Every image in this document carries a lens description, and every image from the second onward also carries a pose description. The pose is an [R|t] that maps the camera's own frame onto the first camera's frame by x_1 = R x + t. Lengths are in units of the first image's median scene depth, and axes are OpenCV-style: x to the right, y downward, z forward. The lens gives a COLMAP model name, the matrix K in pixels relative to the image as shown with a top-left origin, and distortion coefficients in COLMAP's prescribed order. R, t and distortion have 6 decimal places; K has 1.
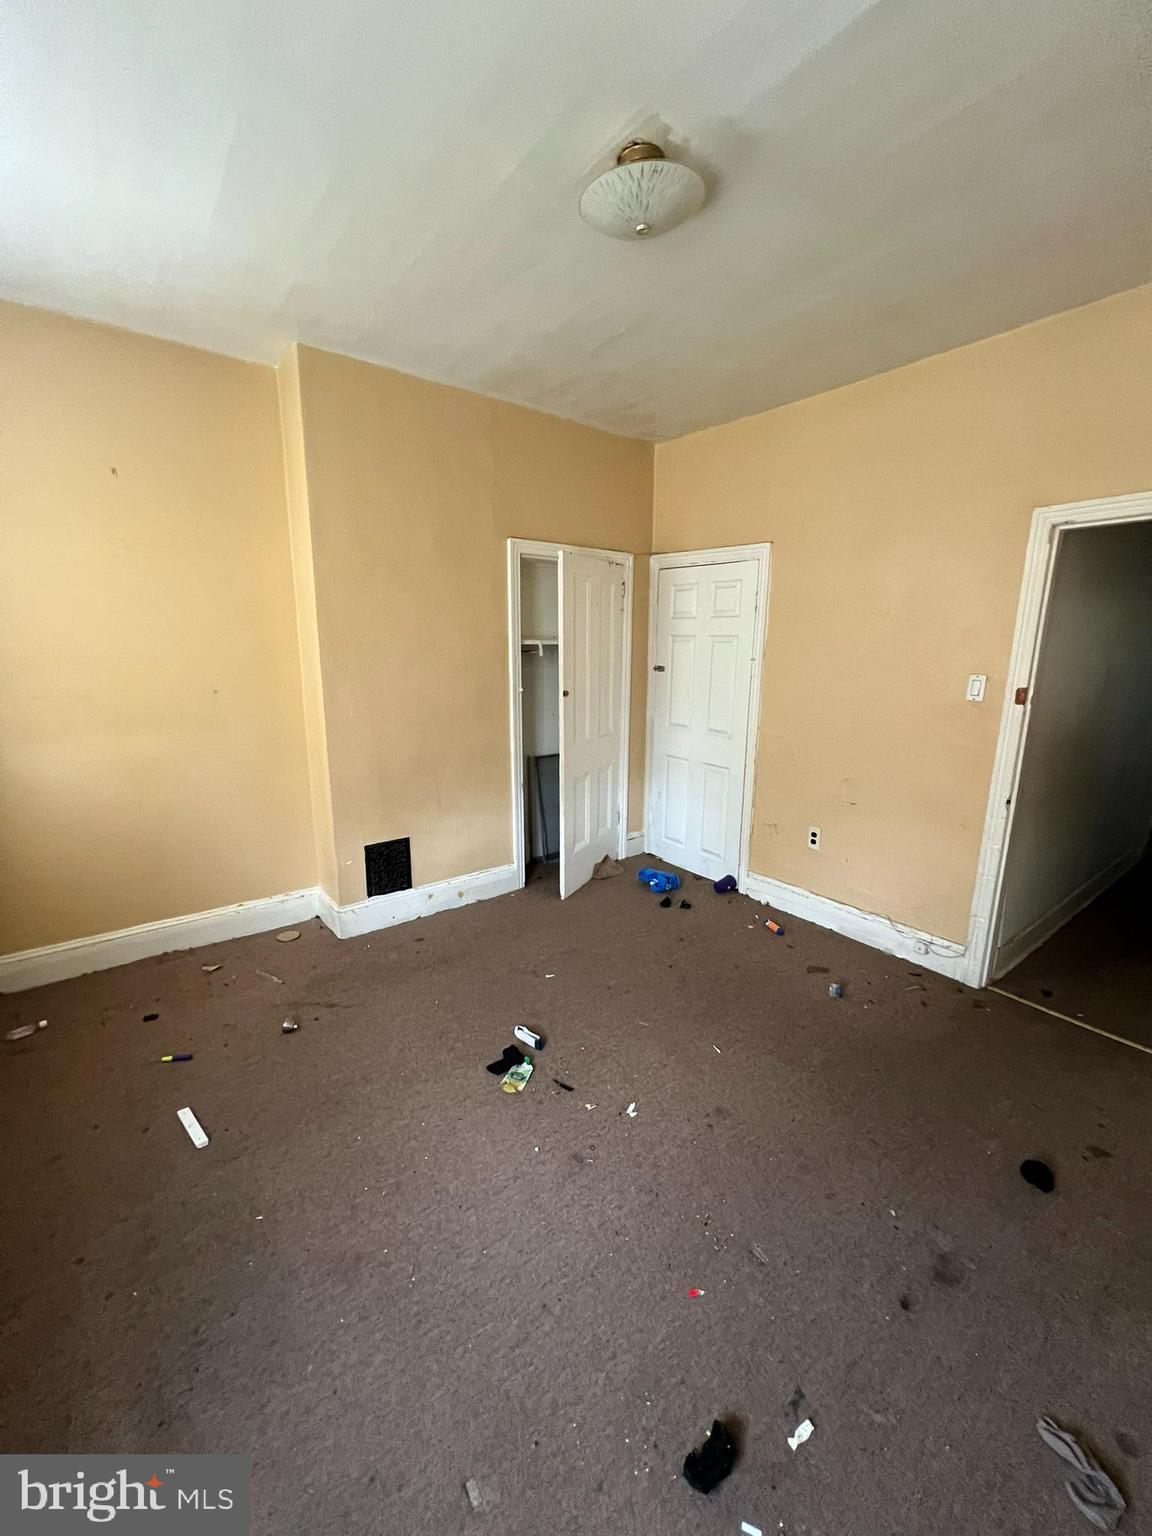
lens RADIAL K [[618.1, 0, 578.2], [0, 618.1, 764.4], [0, 0, 1]] dist [-0.002435, 0.000457]
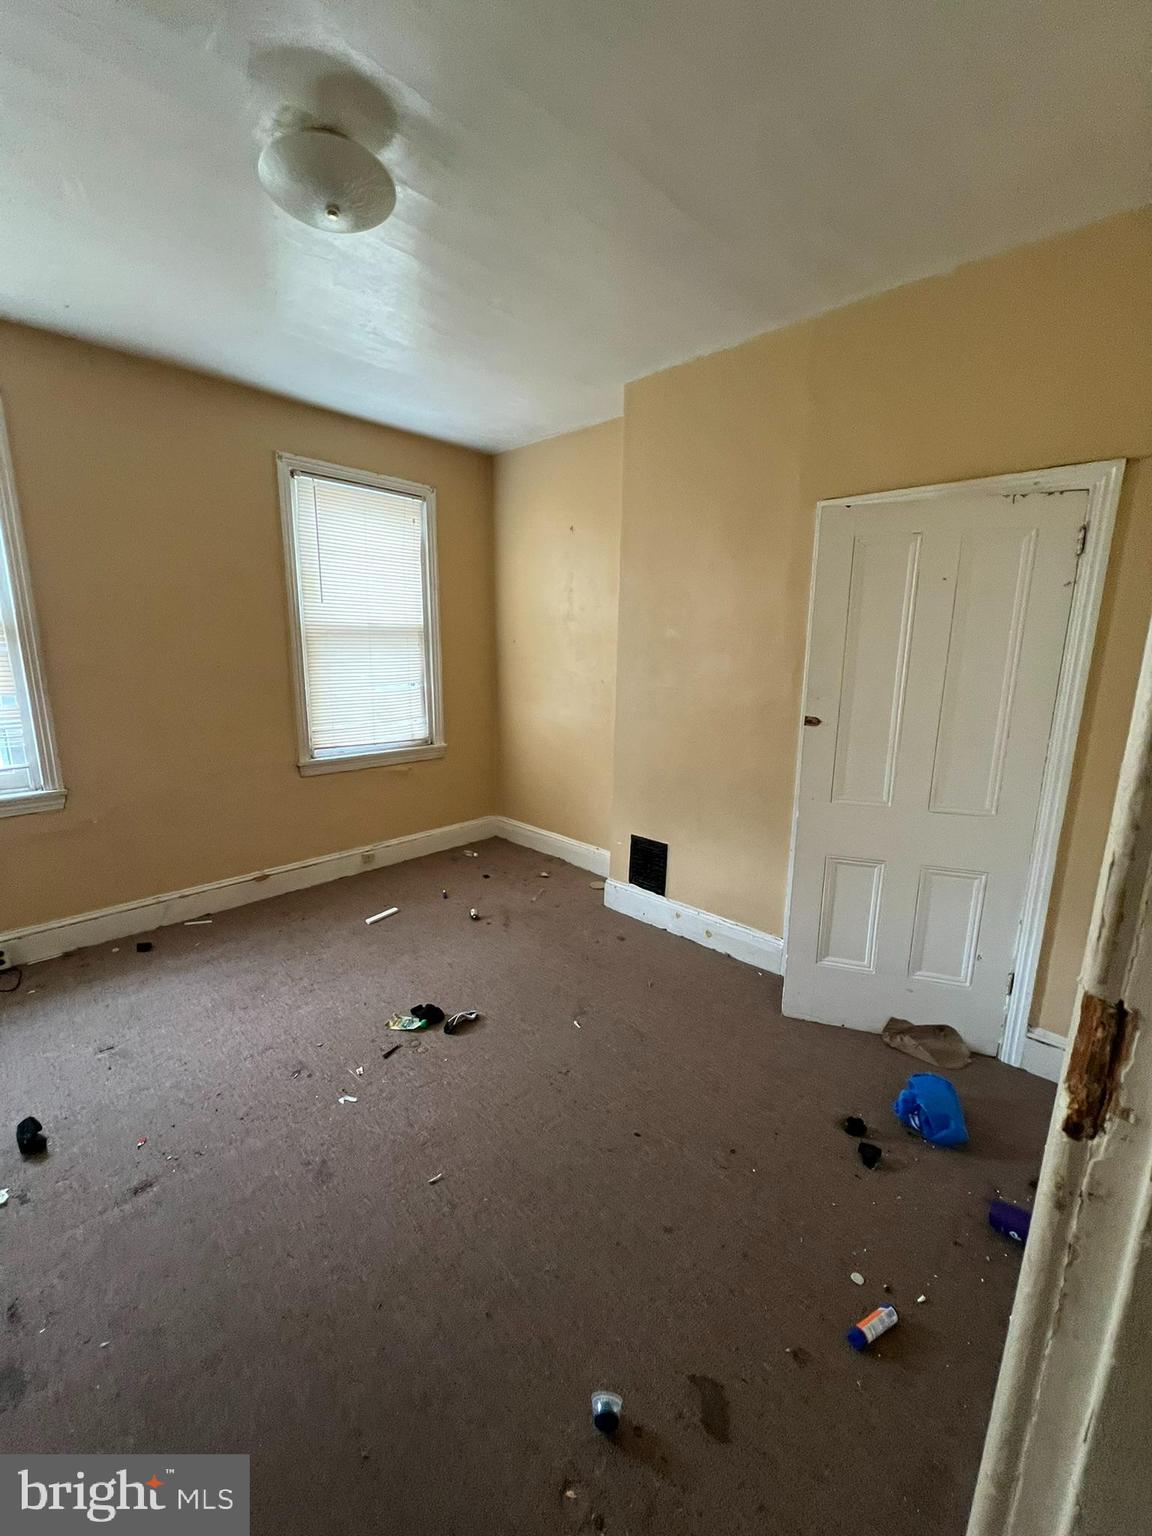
lens RADIAL K [[618.1, 0, 578.6], [0, 618.1, 772.3], [0, 0, 1]] dist [-0.002435, 0.000457]
pose [[0.147638, 0.200239, -0.968559, 0.601145], [-0.215448, 0.962285, 0.166101, -0.117571], [0.965290, 0.184151, 0.185211, 0.644028]]
